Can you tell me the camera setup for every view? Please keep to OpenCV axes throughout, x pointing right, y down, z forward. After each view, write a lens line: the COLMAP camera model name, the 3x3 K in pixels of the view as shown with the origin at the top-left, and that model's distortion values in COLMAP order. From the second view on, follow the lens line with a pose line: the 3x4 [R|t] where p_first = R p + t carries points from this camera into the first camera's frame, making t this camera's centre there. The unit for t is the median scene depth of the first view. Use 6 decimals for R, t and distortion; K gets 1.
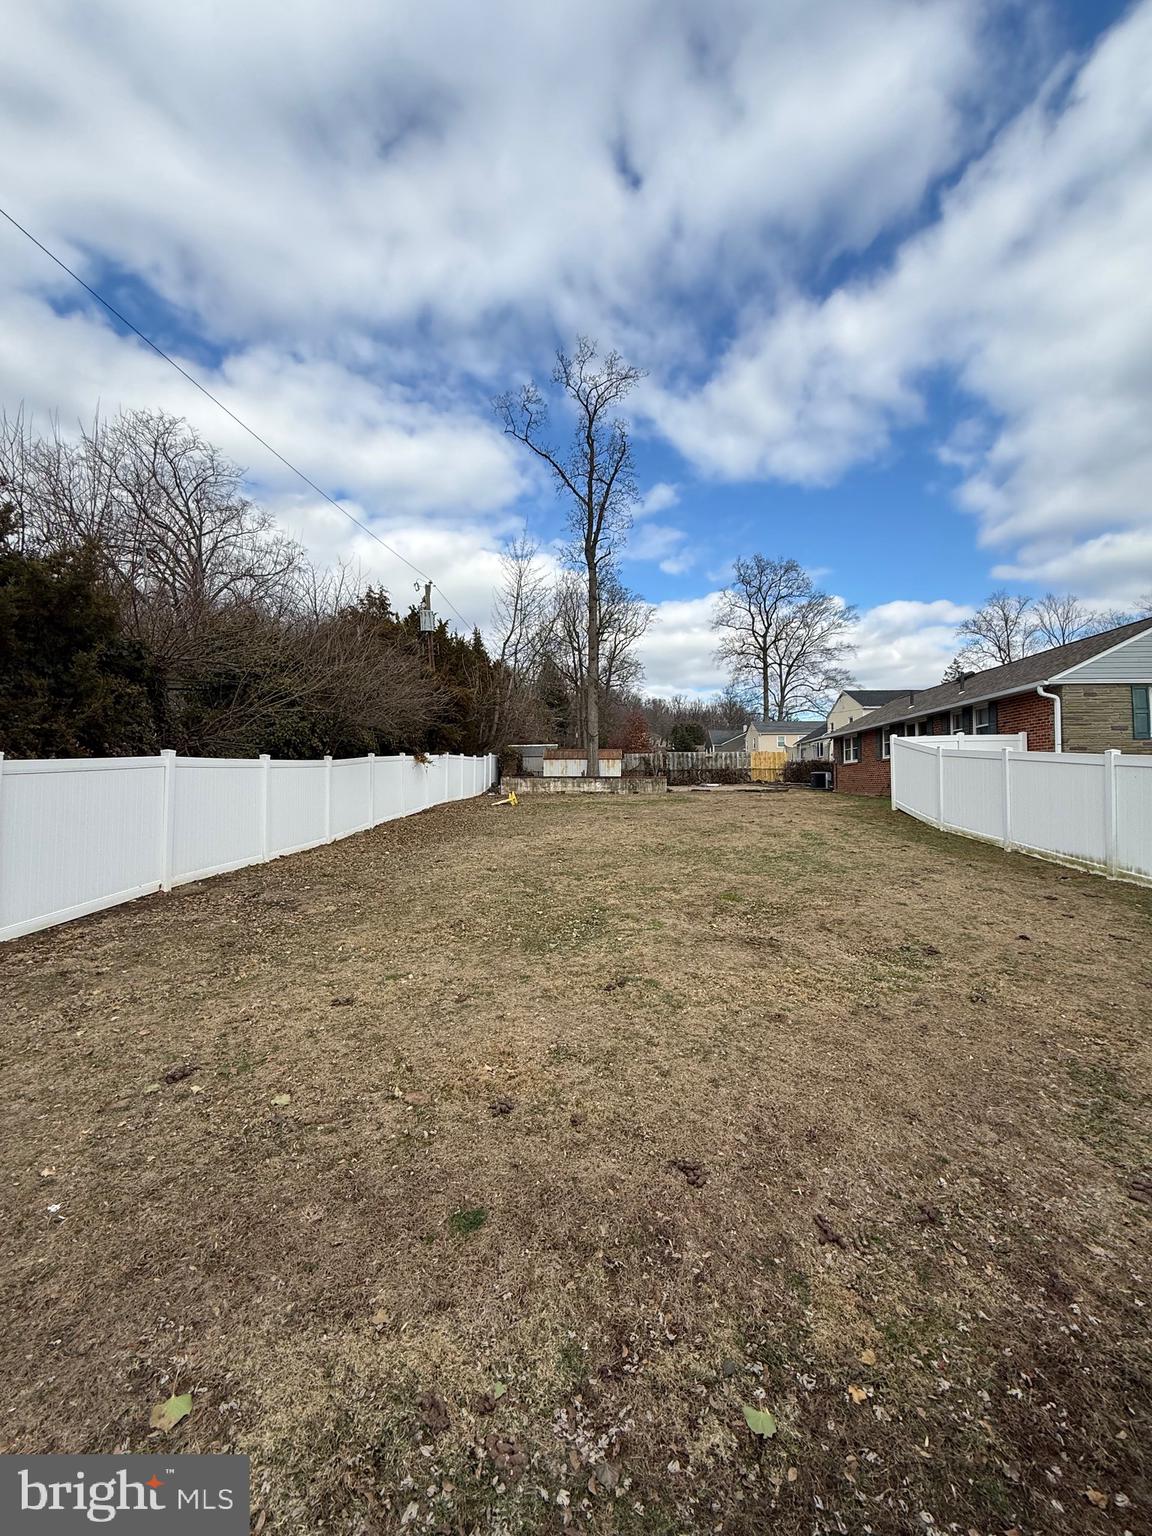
lens RADIAL K [[614.8, 0, 574.8], [0, 614.8, 768.3], [0, 0, 1]] dist [0.000284, 0.000000]
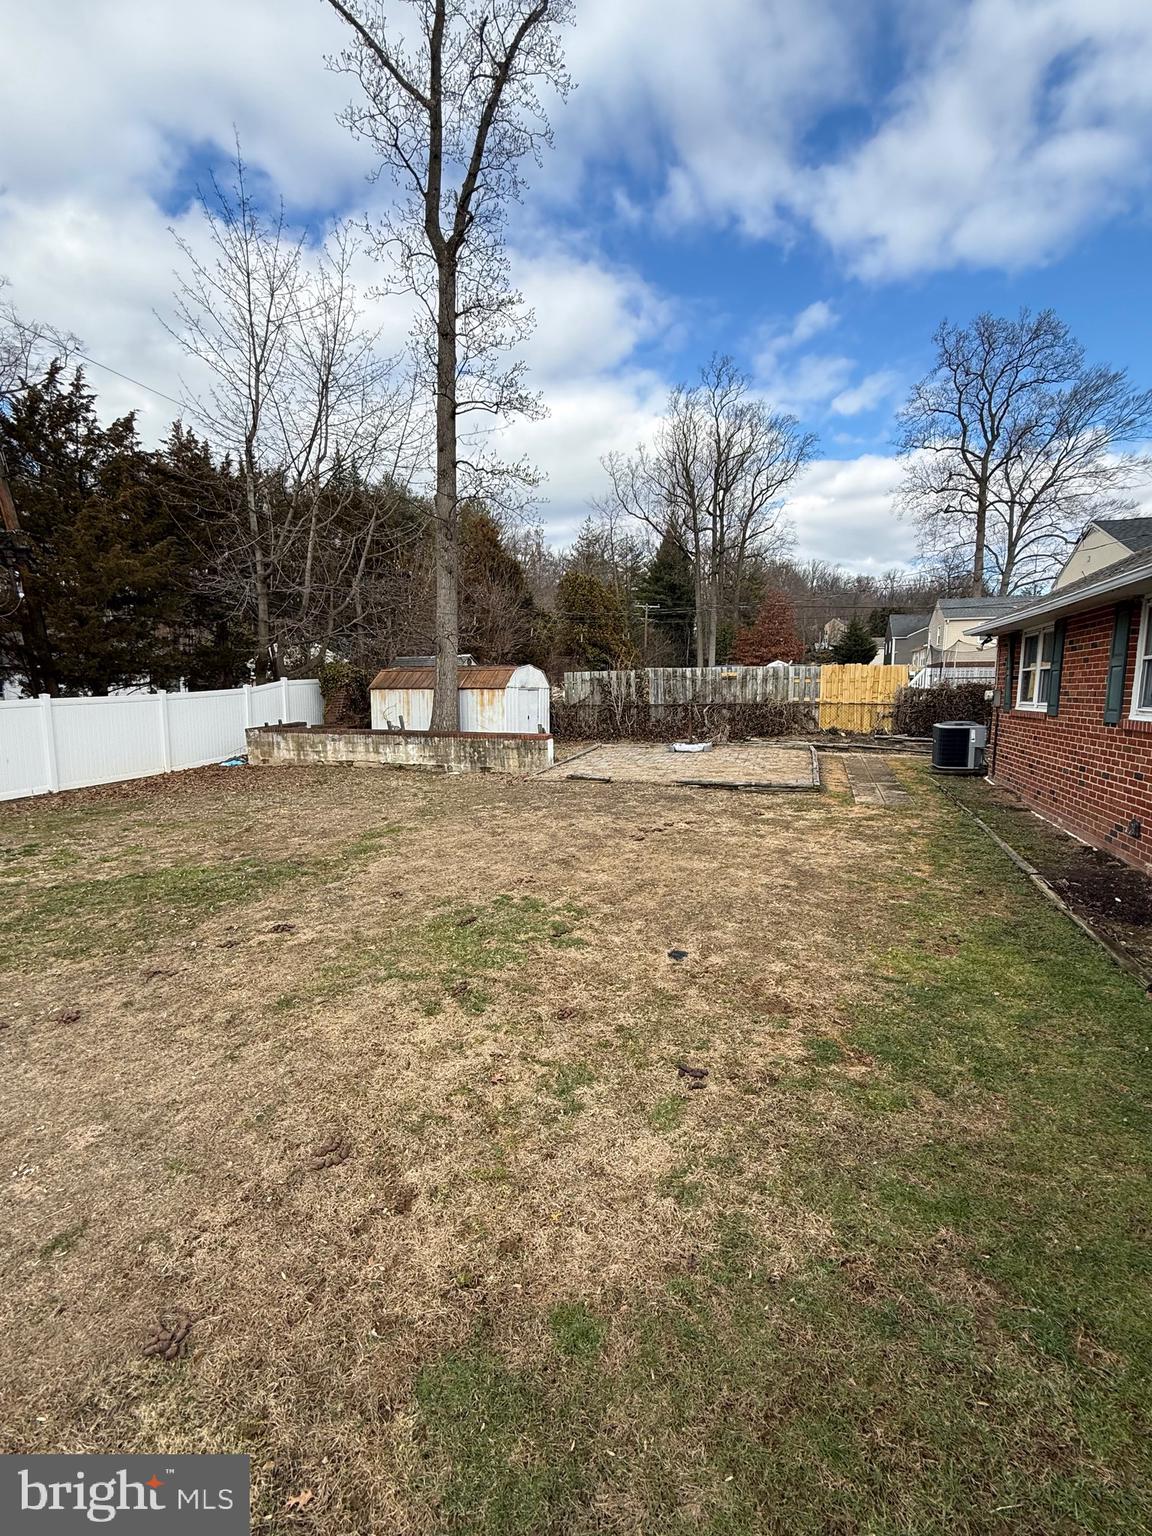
lens RADIAL K [[675.8, 0, 574.0], [0, 675.8, 767.7], [0, 0, 1]] dist [0.008946, 0.000010]
pose [[0.962927, 0.026729, -0.268433, 0.103005], [0.013349, 0.989139, 0.146378, -0.011531], [0.269430, -0.144535, 0.952112, 0.193422]]
